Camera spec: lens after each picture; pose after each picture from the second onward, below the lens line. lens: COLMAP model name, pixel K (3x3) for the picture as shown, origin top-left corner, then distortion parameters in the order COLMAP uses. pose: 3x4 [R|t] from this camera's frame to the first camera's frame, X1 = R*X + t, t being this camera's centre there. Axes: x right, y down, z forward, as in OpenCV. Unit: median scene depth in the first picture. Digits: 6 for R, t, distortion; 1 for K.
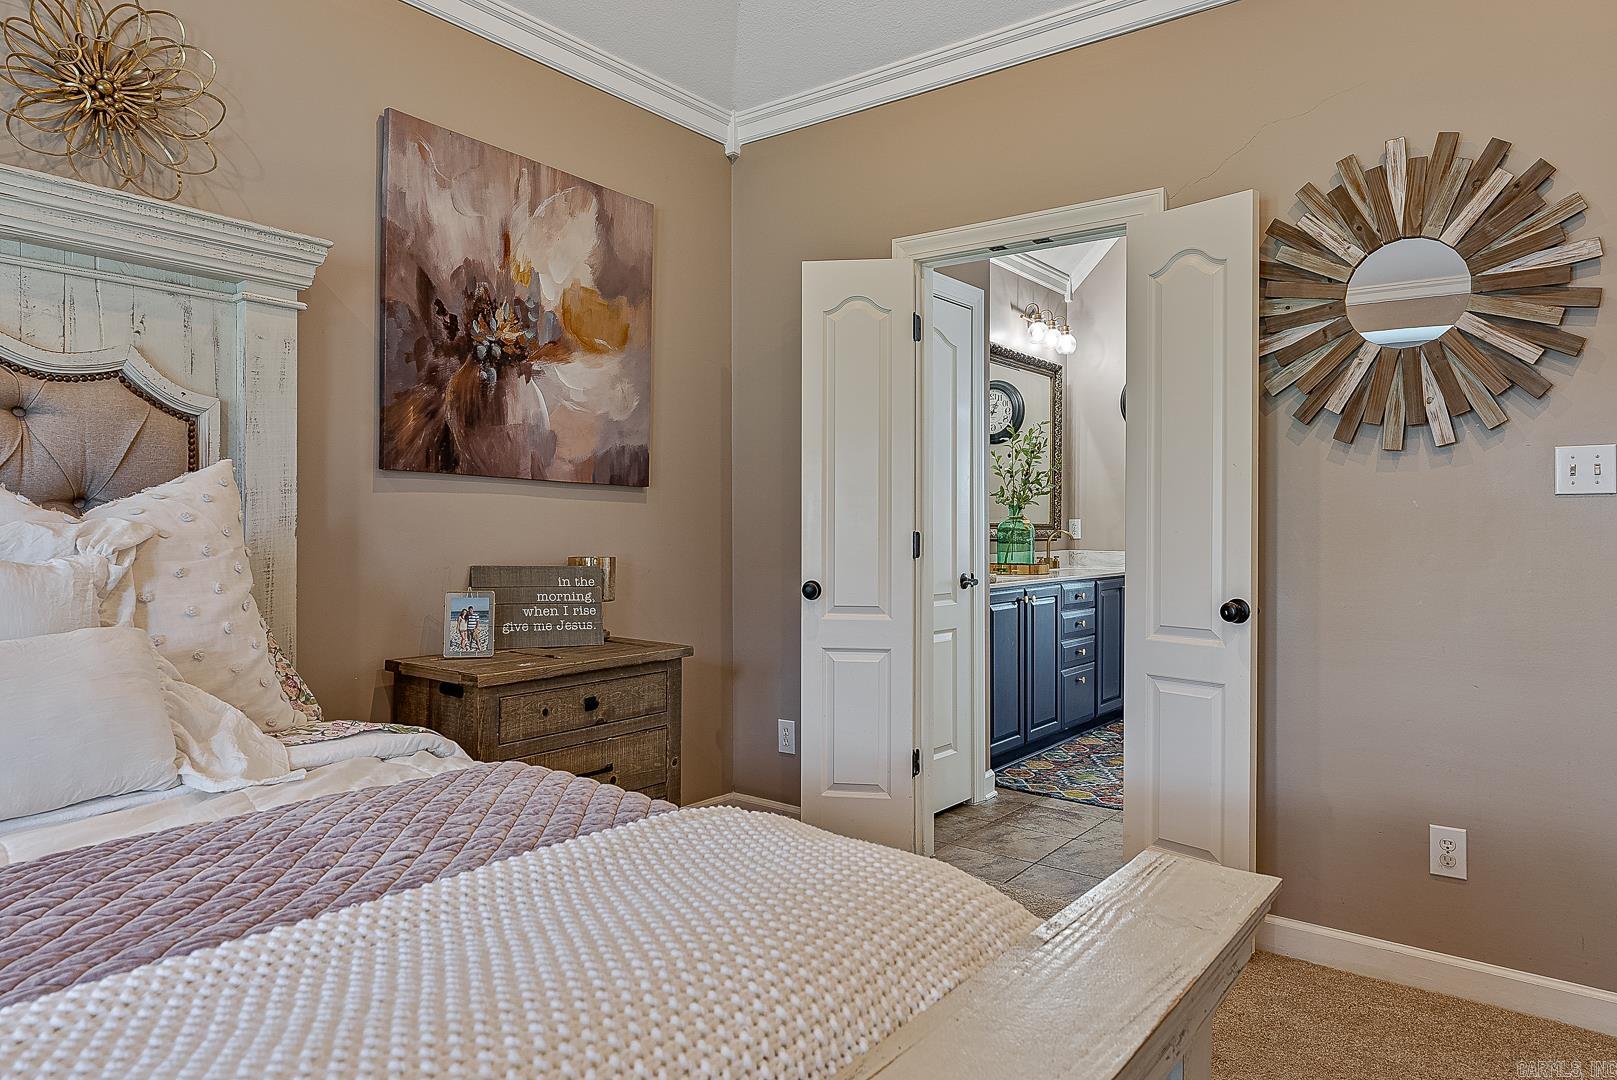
lens RADIAL K [[1007.7, 0, 811.7], [0, 1007.7, 504.1], [0, 0, 1]] dist [-0.001393, -0.000252]
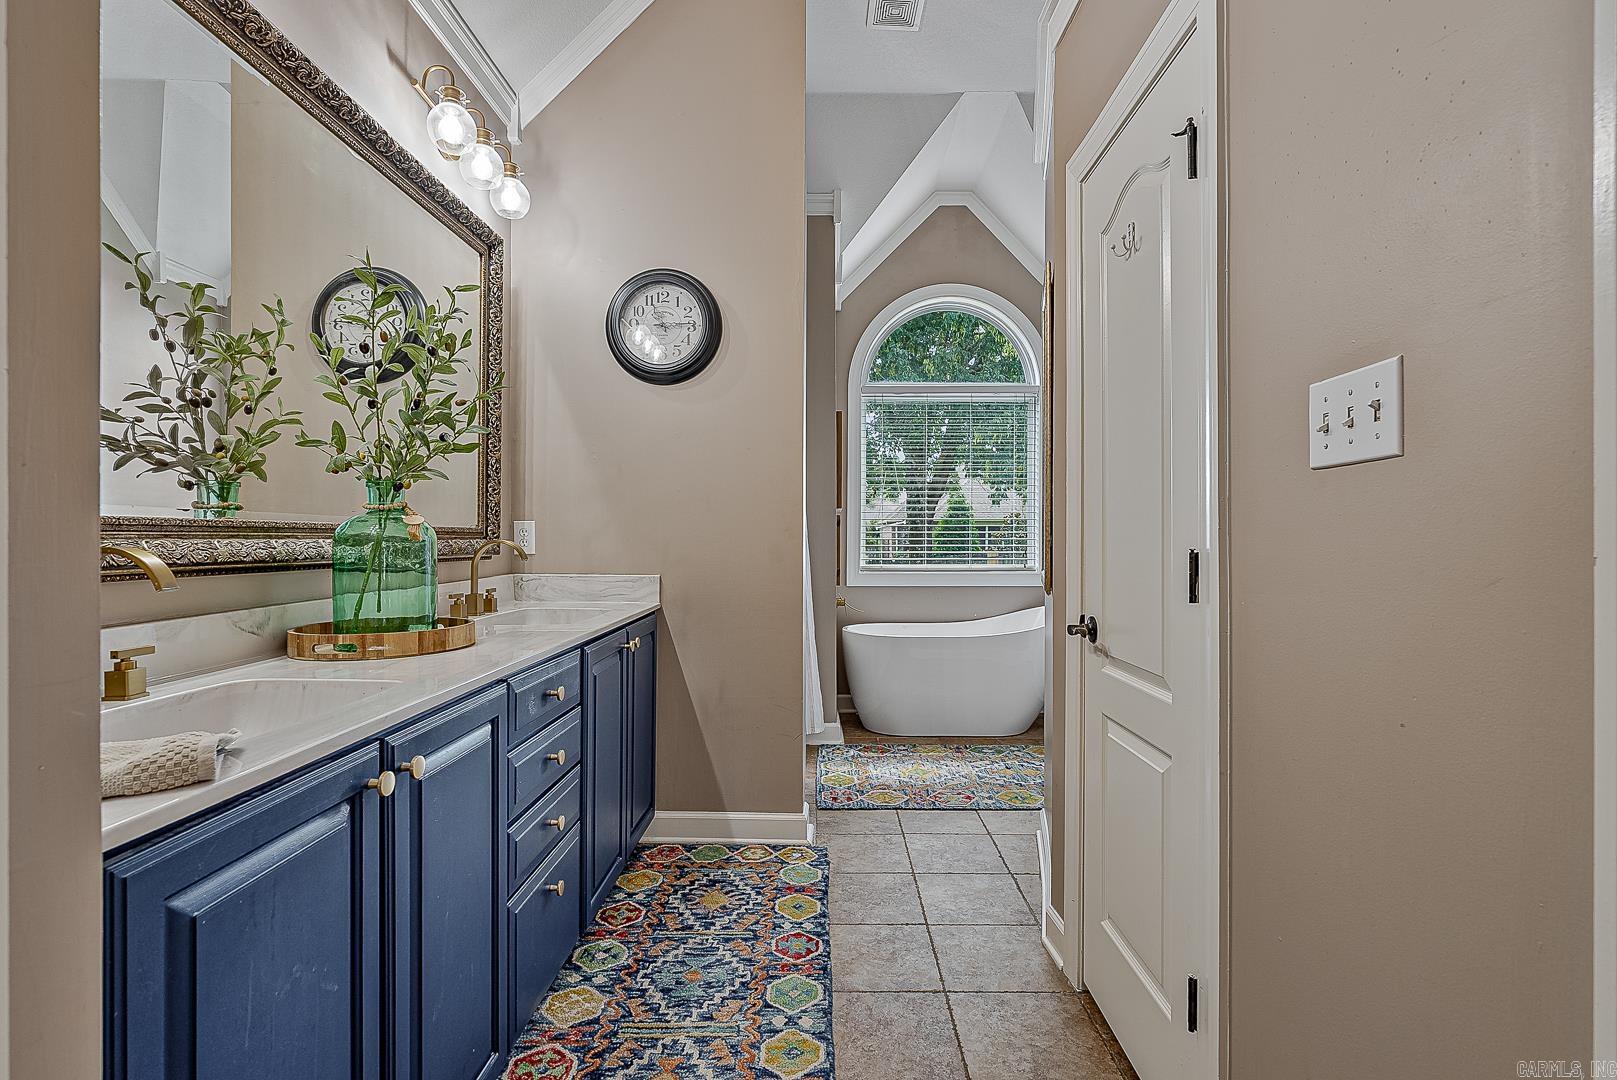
lens RADIAL K [[754.5, 0, 816.7], [0, 754.5, 532.9], [0, 0, 1]] dist [0.000688, 0.000141]
pose [[0.795350, -0.001165, 0.606149, 0.154590], [-0.011870, 0.999776, 0.017497, 0.015249], [-0.606034, -0.021111, 0.795158, 0.647600]]
